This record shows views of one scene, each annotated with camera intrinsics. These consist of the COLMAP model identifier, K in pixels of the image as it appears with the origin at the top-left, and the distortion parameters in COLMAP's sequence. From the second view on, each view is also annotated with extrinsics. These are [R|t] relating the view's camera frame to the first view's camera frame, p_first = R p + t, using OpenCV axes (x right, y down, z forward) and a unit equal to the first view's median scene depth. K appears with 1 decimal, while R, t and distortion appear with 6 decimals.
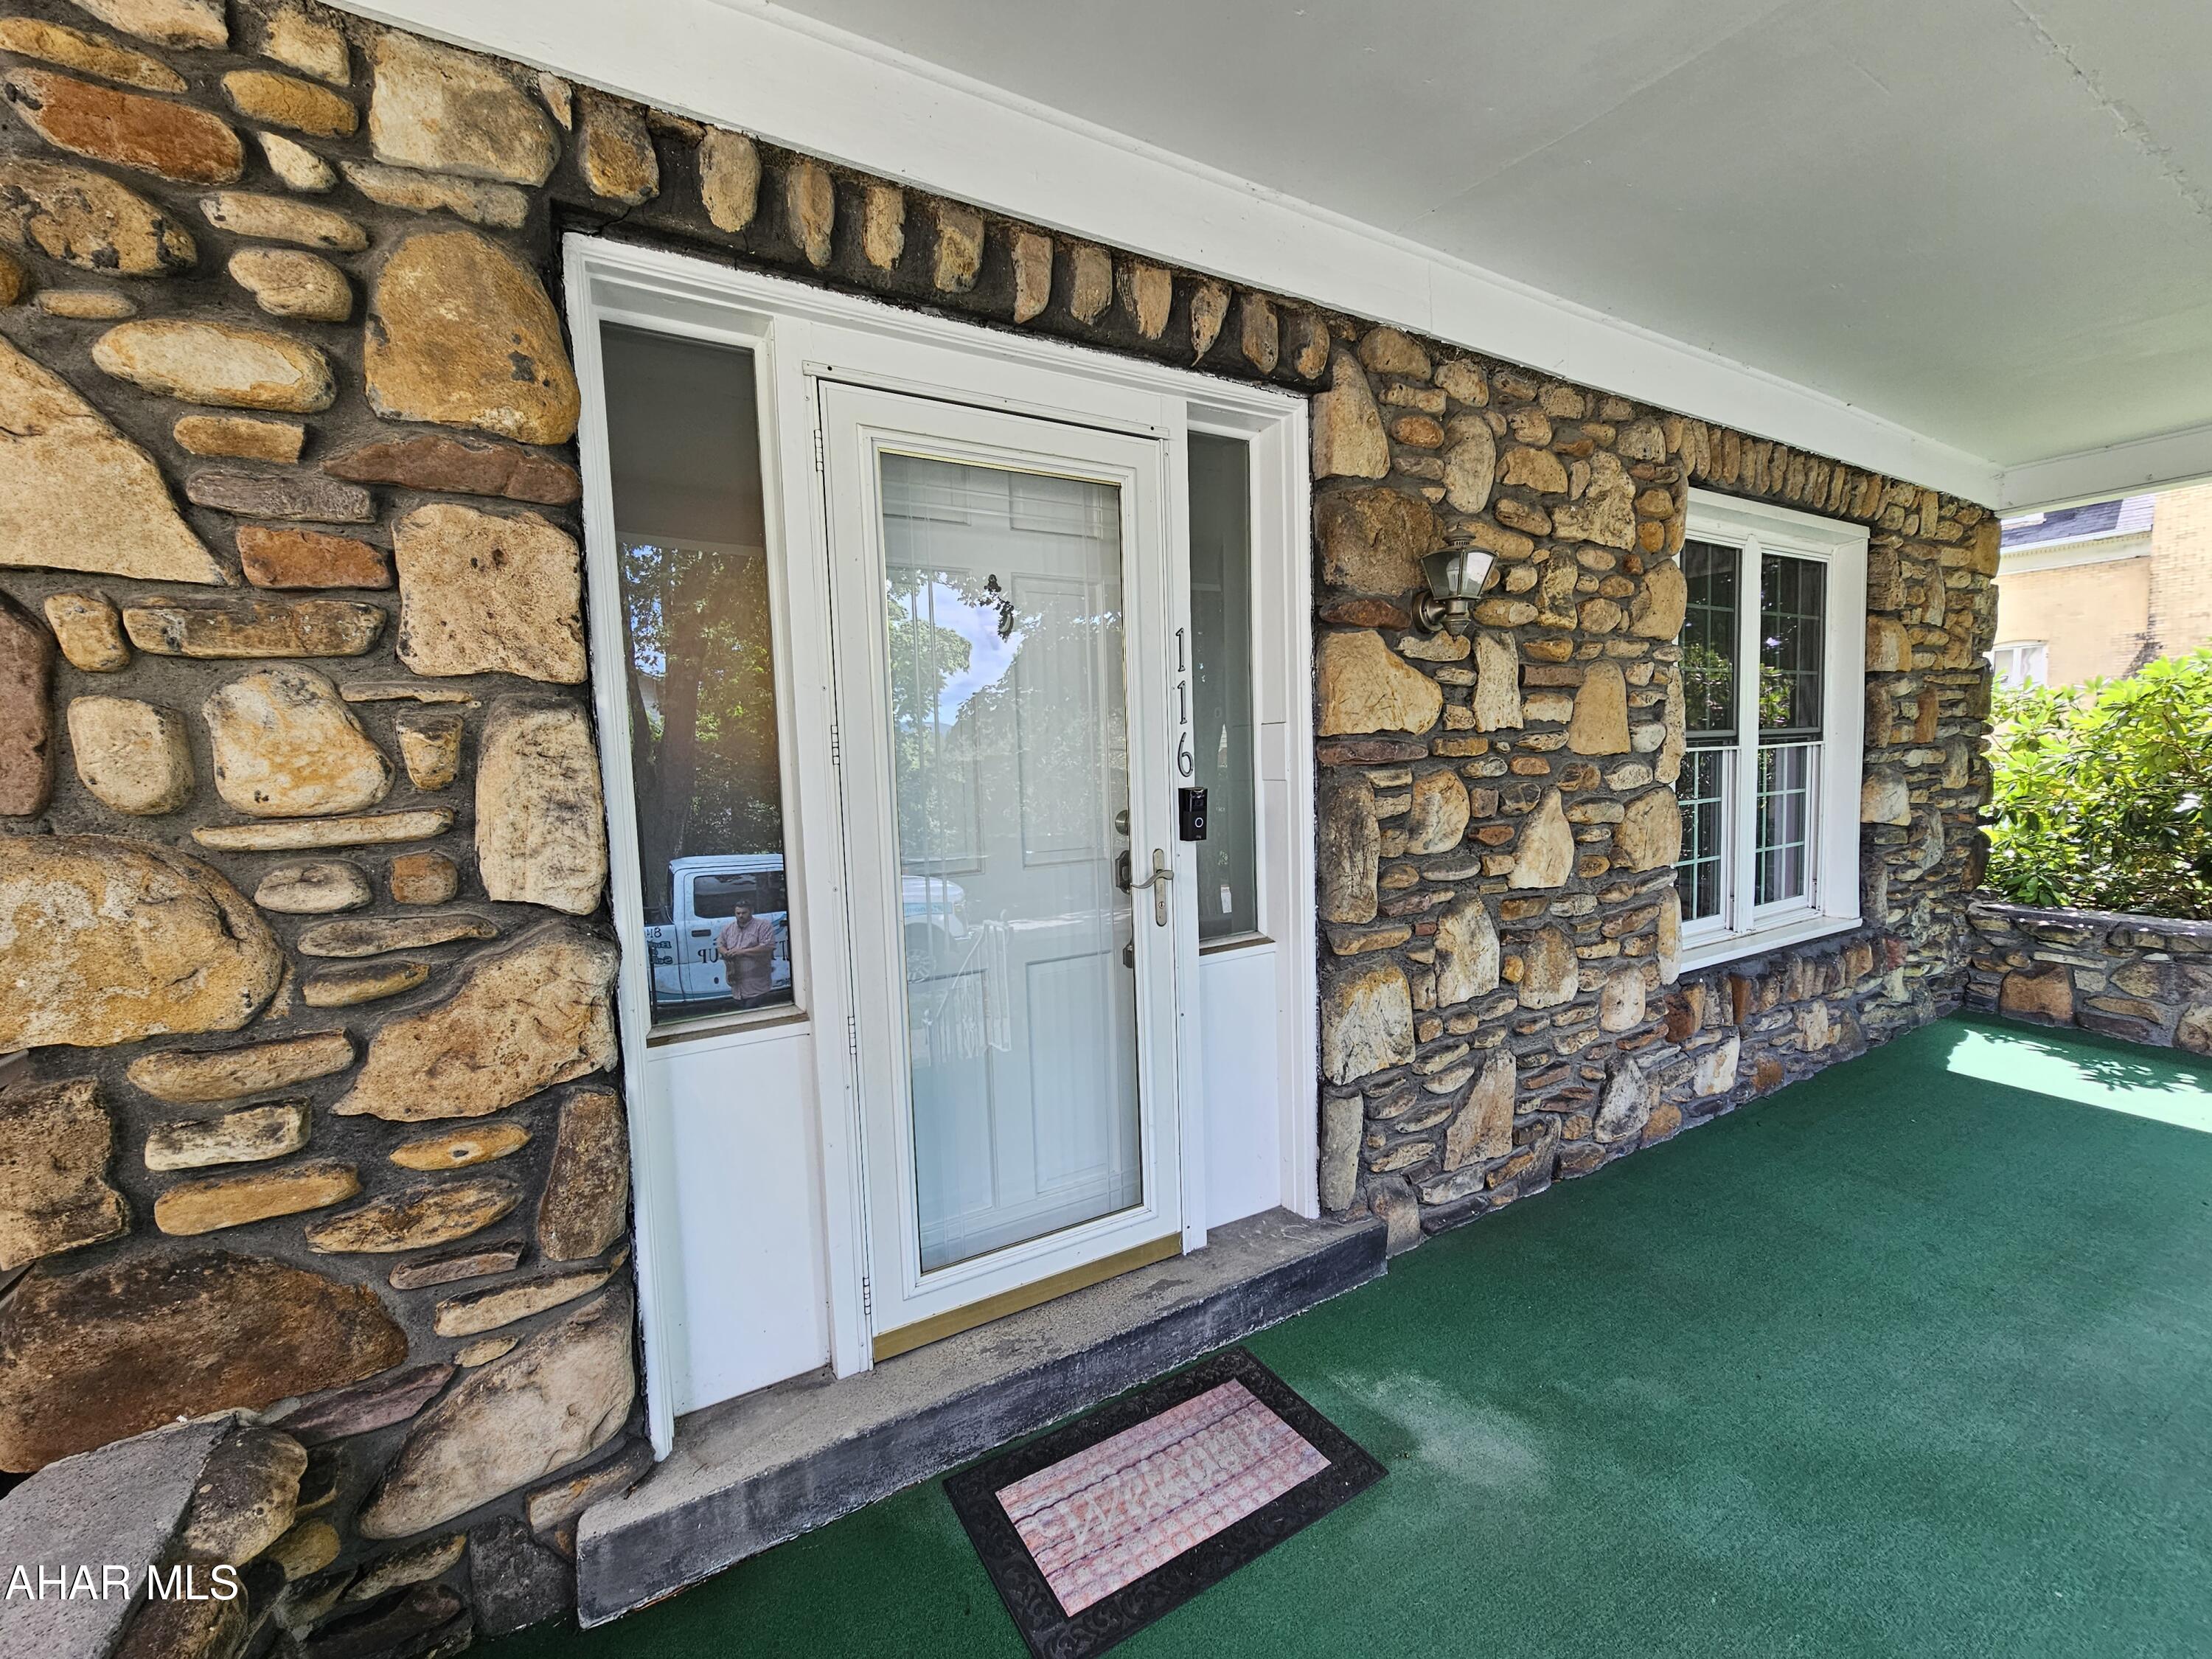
lens RADIAL K [[977.3, 0, 1106.0], [0, 977.3, 829.5], [0, 0, 1]] dist [-0.008932, 0.004853]
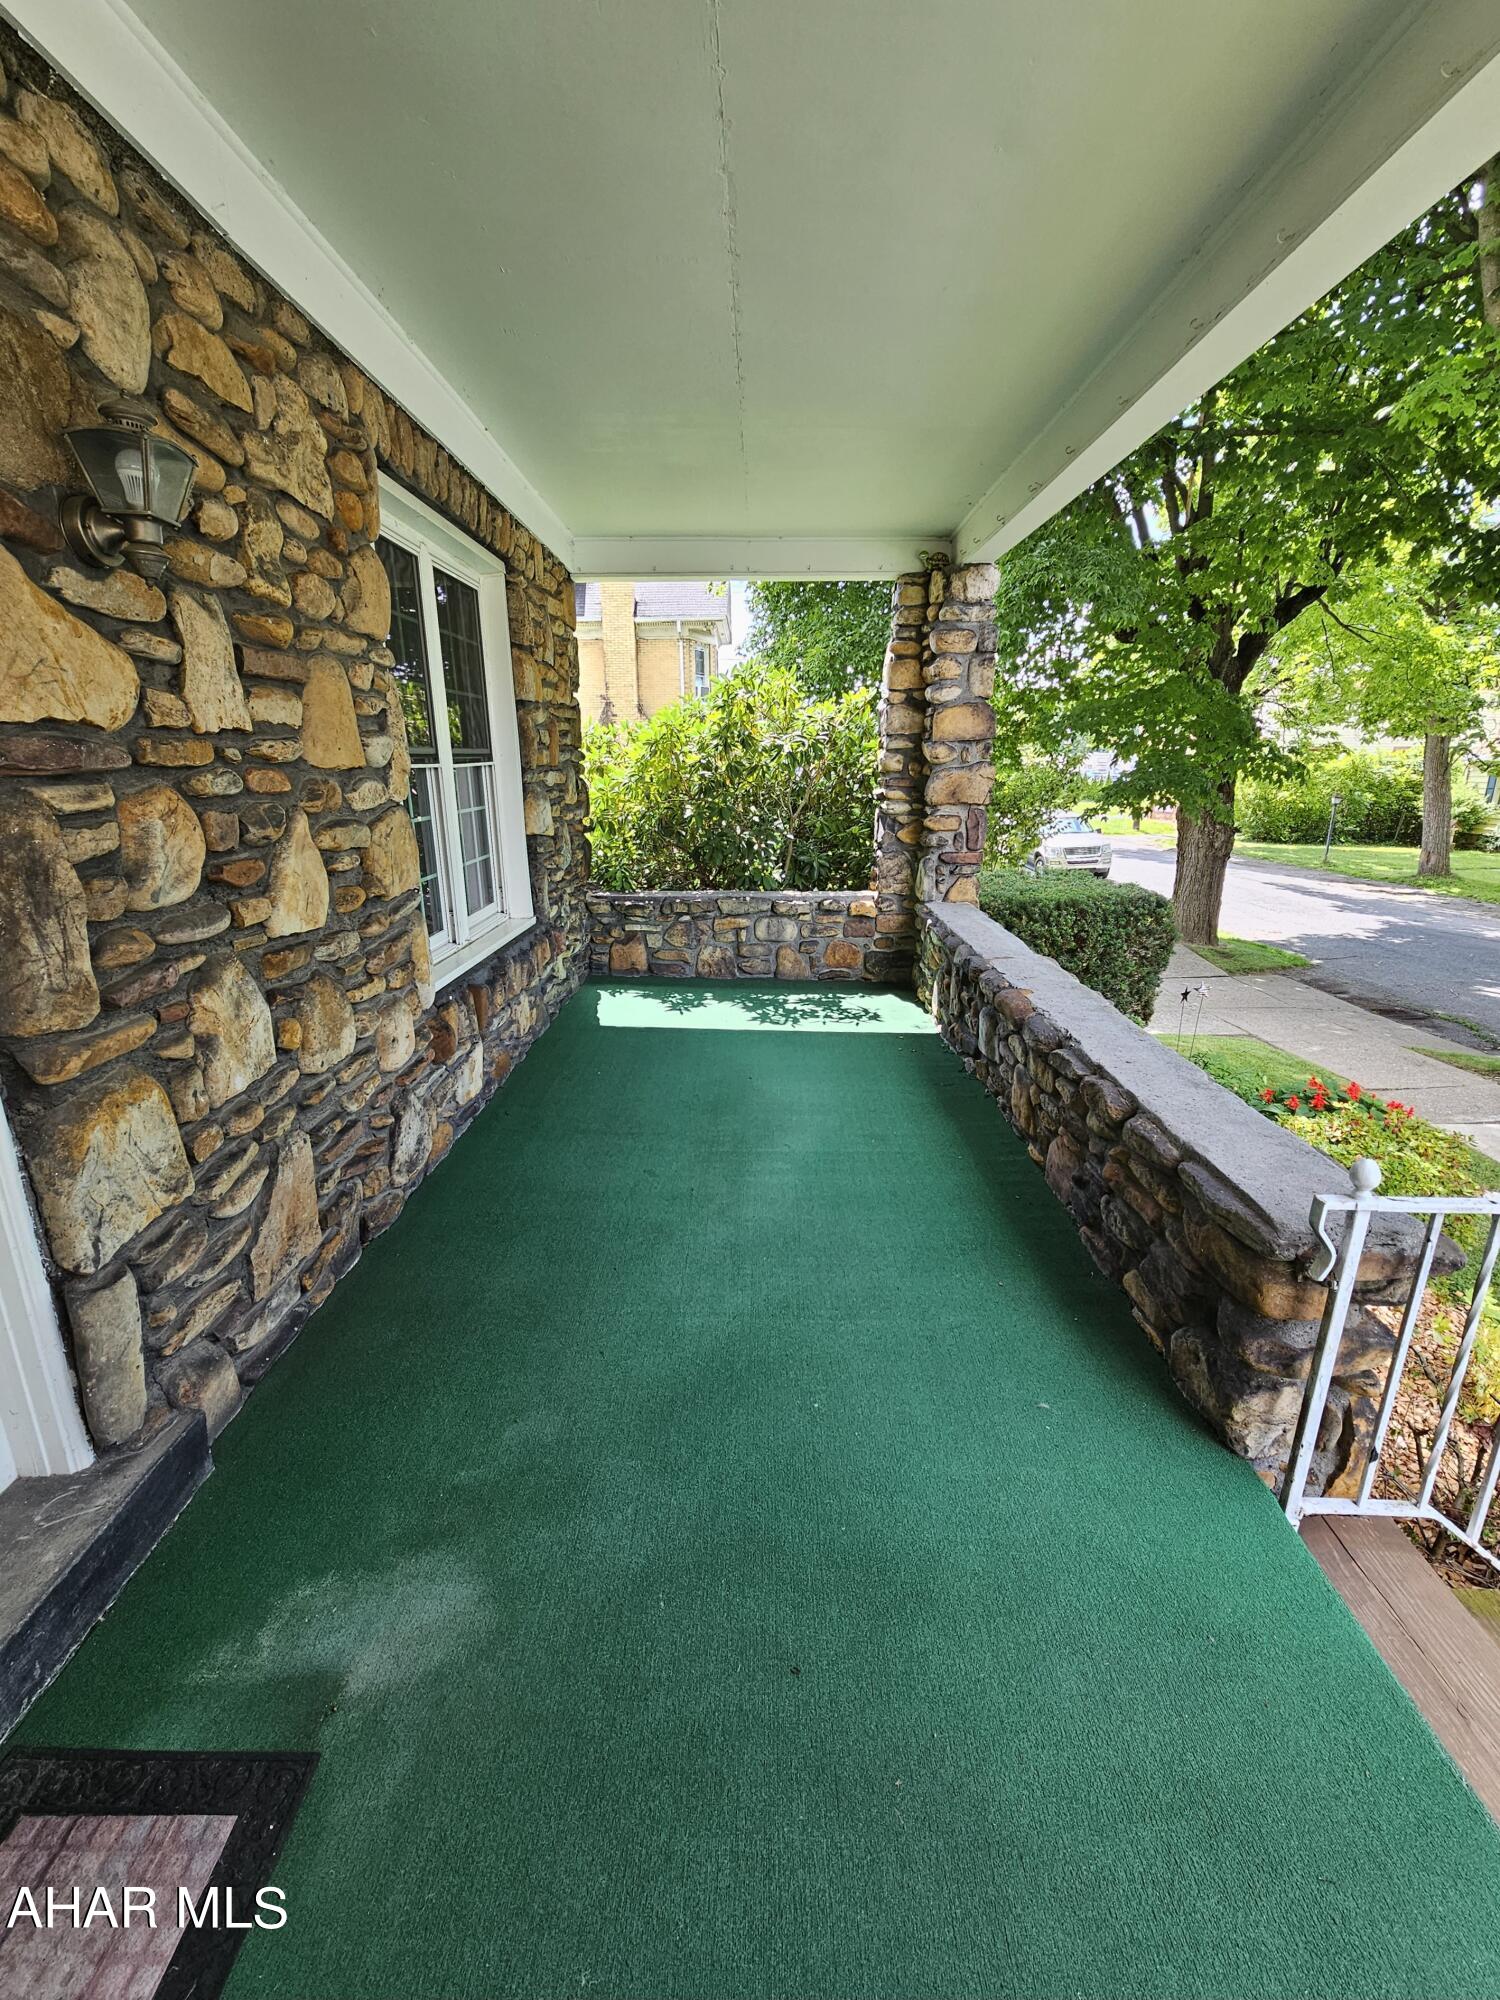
lens RADIAL K [[883.6, 0, 766.4], [0, 883.6, 1005.5], [0, 0, 1]] dist [-0.008932, 0.004853]
pose [[0.530702, -0.203062, 0.822874, 0.023700], [0.056528, 0.977194, 0.204687, -0.010969], [-0.845671, -0.062112, 0.530078, 0.269569]]
